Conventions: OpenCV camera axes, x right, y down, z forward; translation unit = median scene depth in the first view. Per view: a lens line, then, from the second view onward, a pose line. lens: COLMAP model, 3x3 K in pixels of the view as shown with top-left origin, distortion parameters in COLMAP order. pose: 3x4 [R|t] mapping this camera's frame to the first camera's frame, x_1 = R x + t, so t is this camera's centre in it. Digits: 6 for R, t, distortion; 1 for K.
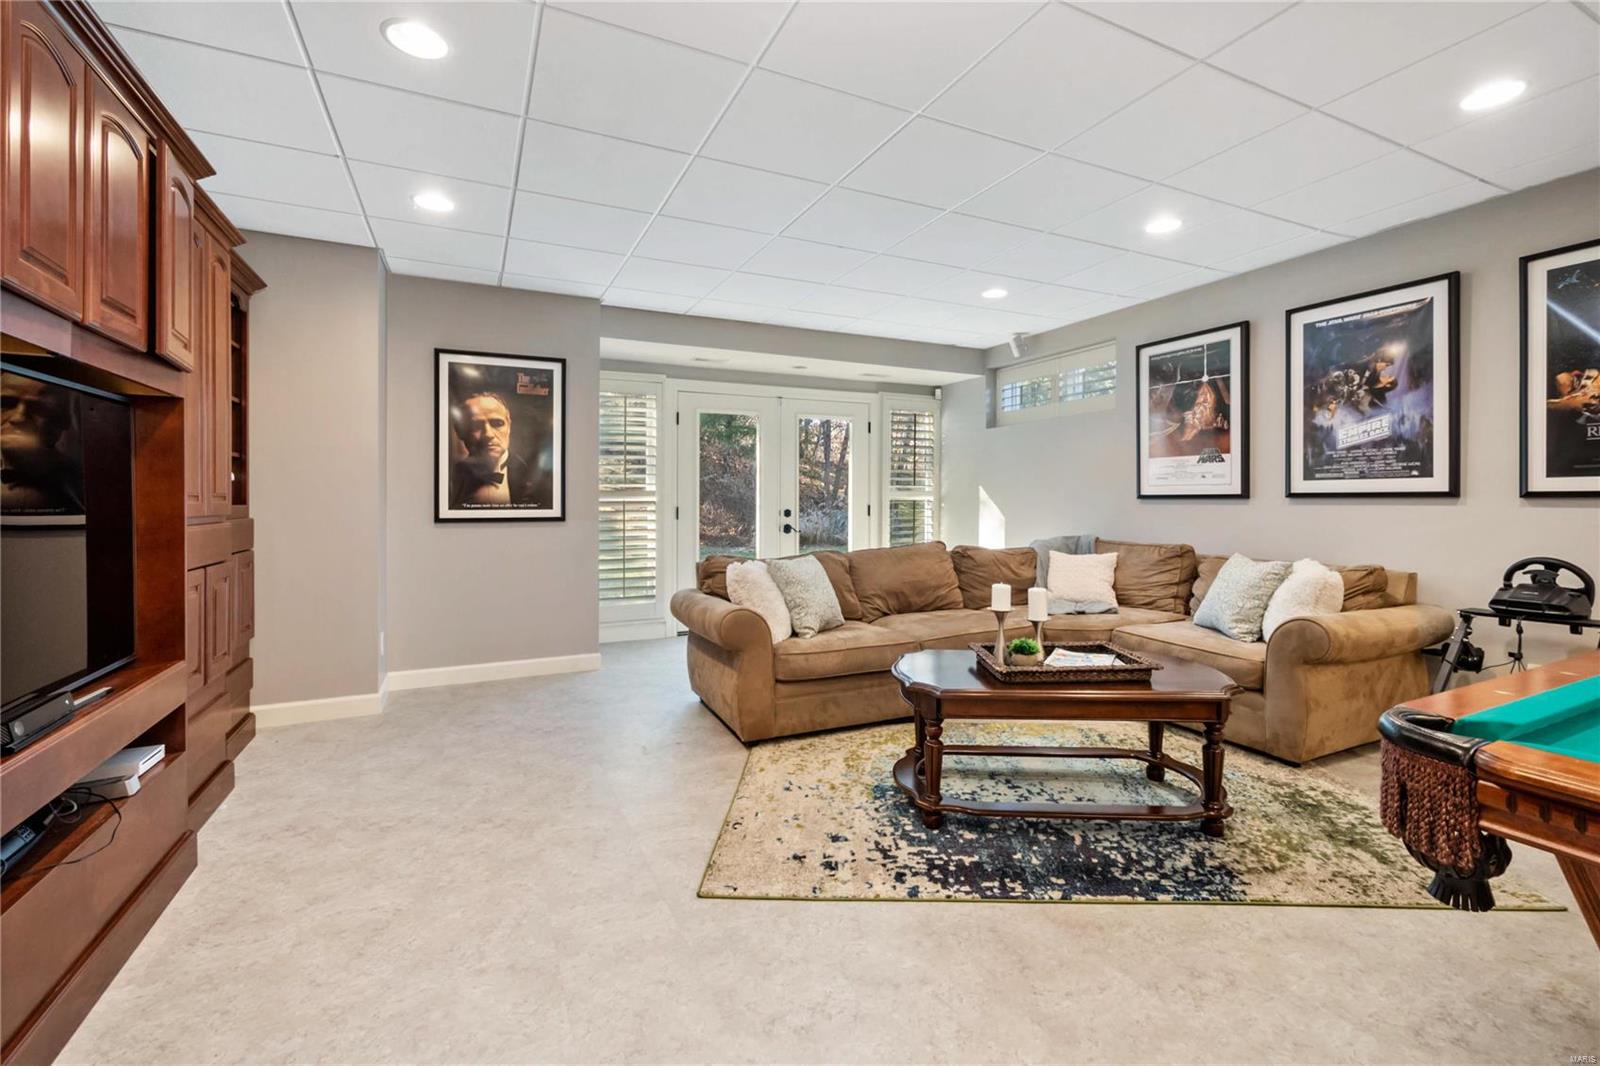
lens RADIAL K [[689.8, 0, 812.0], [0, 689.8, 517.7], [0, 0, 1]] dist [-0.000540, -0.000117]
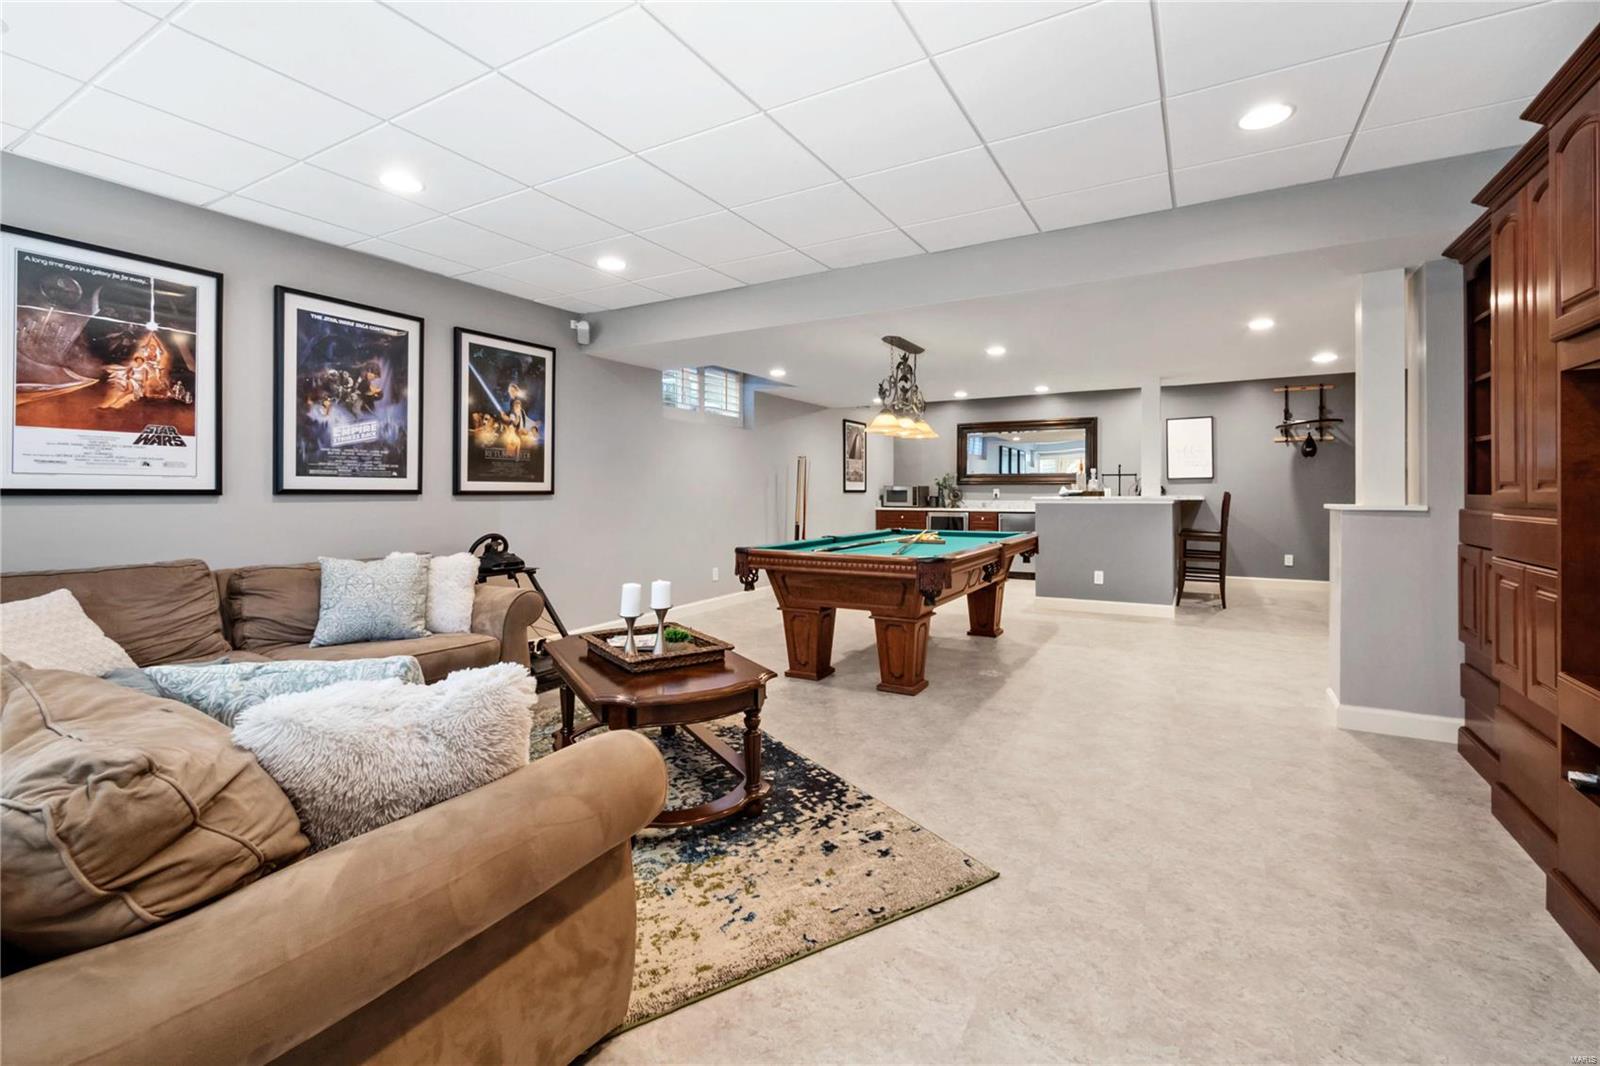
lens RADIAL K [[689.8, 0, 812.0], [0, 689.8, 517.7], [0, 0, 1]] dist [-0.000540, -0.000117]
pose [[-0.563174, -0.023601, 0.826001, -0.574413], [0.025644, 0.998611, 0.046018, -0.028833], [-0.825940, 0.047098, -0.561787, 1.207885]]
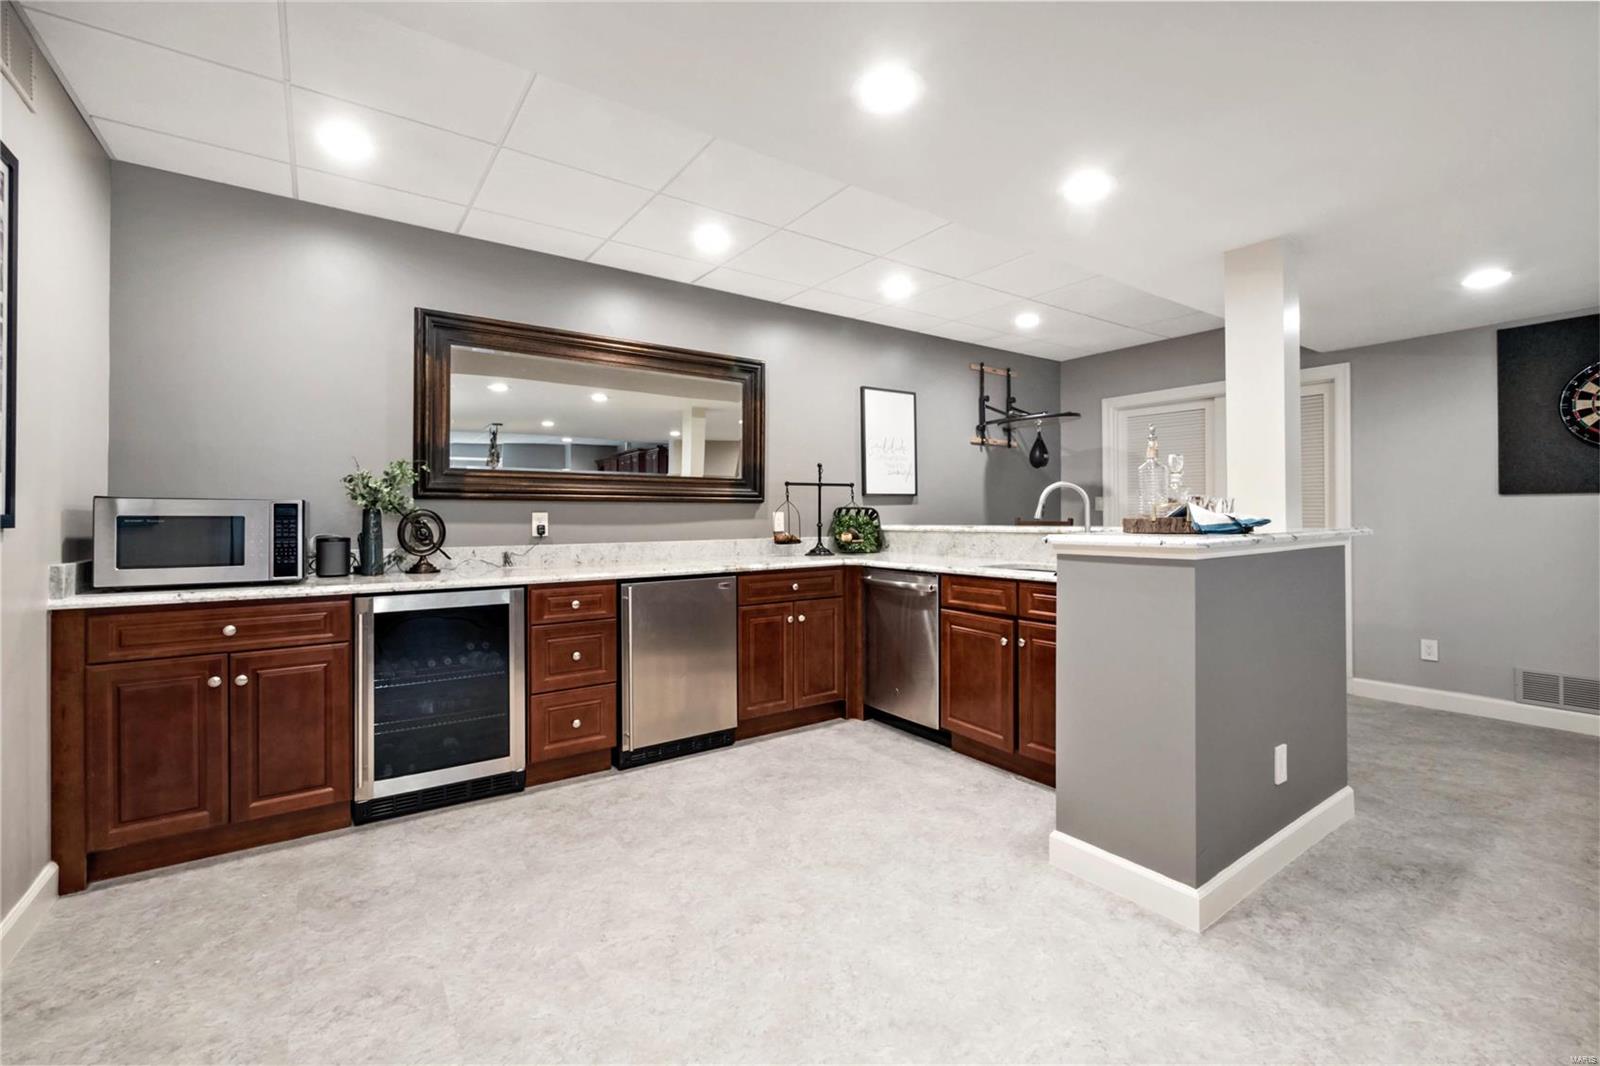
lens RADIAL K [[689.8, 0, 812.0], [0, 689.8, 517.7], [0, 0, 1]] dist [-0.000540, -0.000117]
pose [[-0.985442, 0.013890, -0.169441, 1.363797], [0.009331, 0.999574, 0.027671, -0.011351], [0.169753, 0.025687, -0.985152, -0.110195]]
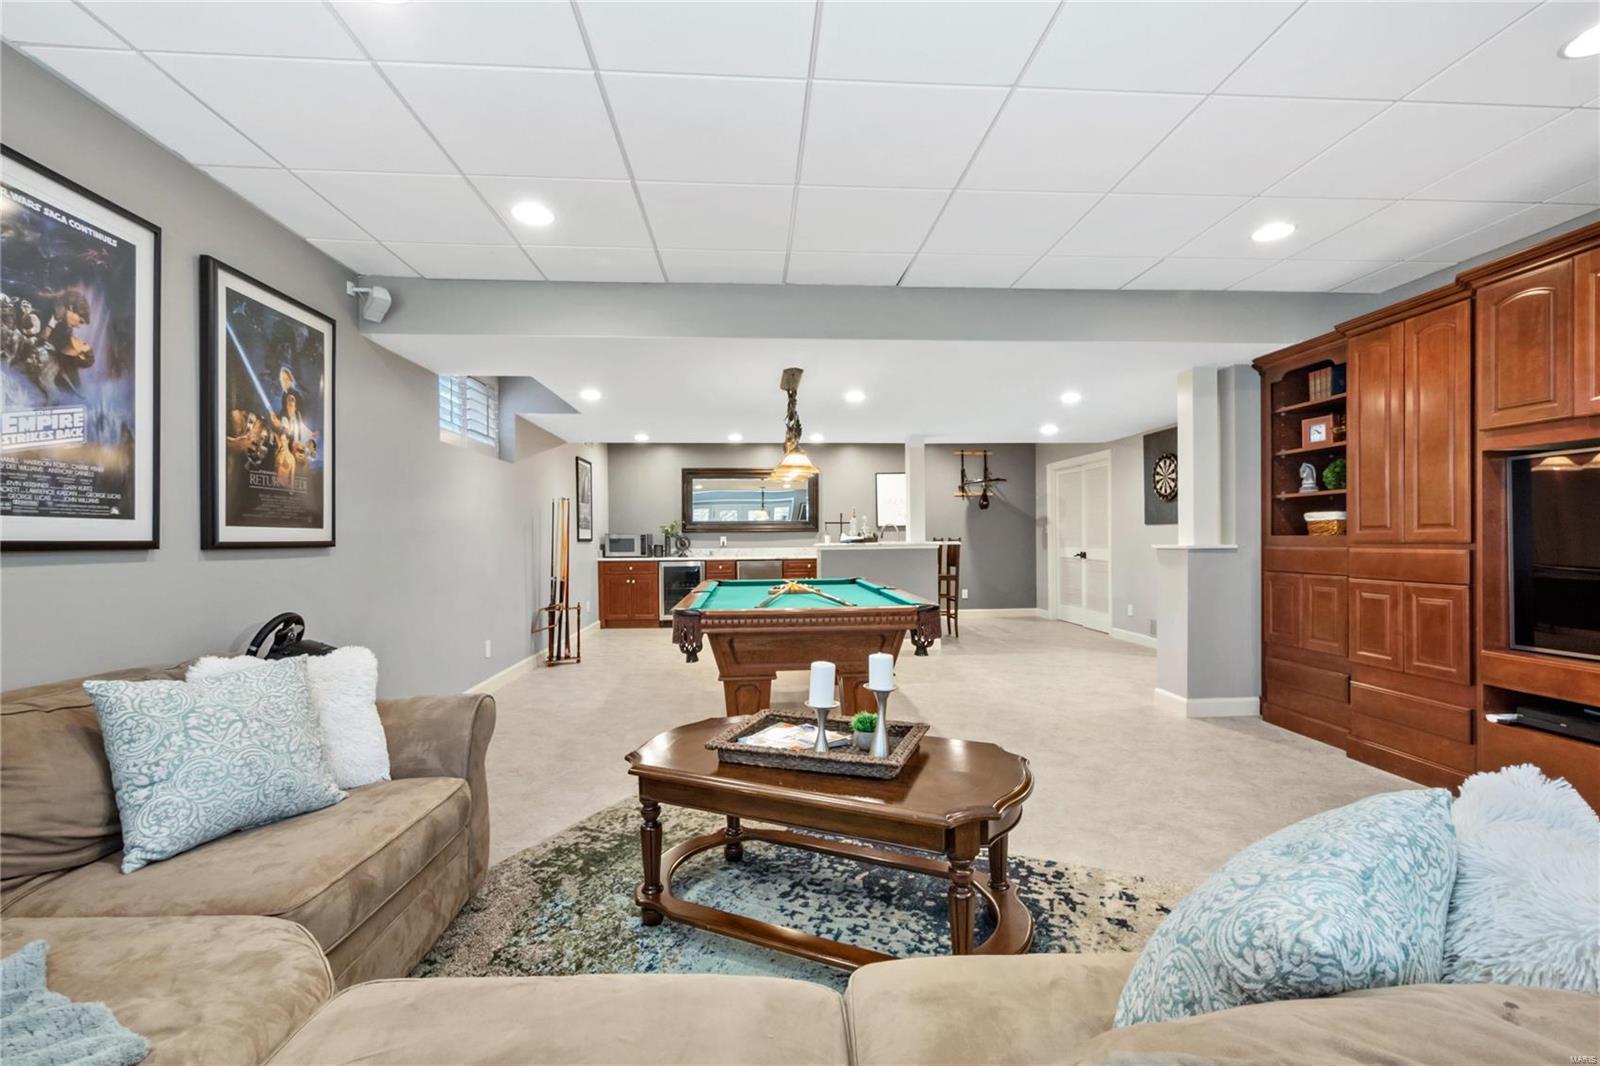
lens RADIAL K [[700.9, 0, 809.6], [0, 700.9, 569.0], [0, 0, 1]] dist [-0.001944, -0.000722]
pose [[-0.929755, 0.000478, 0.368177, 0.059737], [0.026143, 0.997561, 0.064723, -0.041426], [-0.367248, 0.069802, -0.927500, 1.526100]]
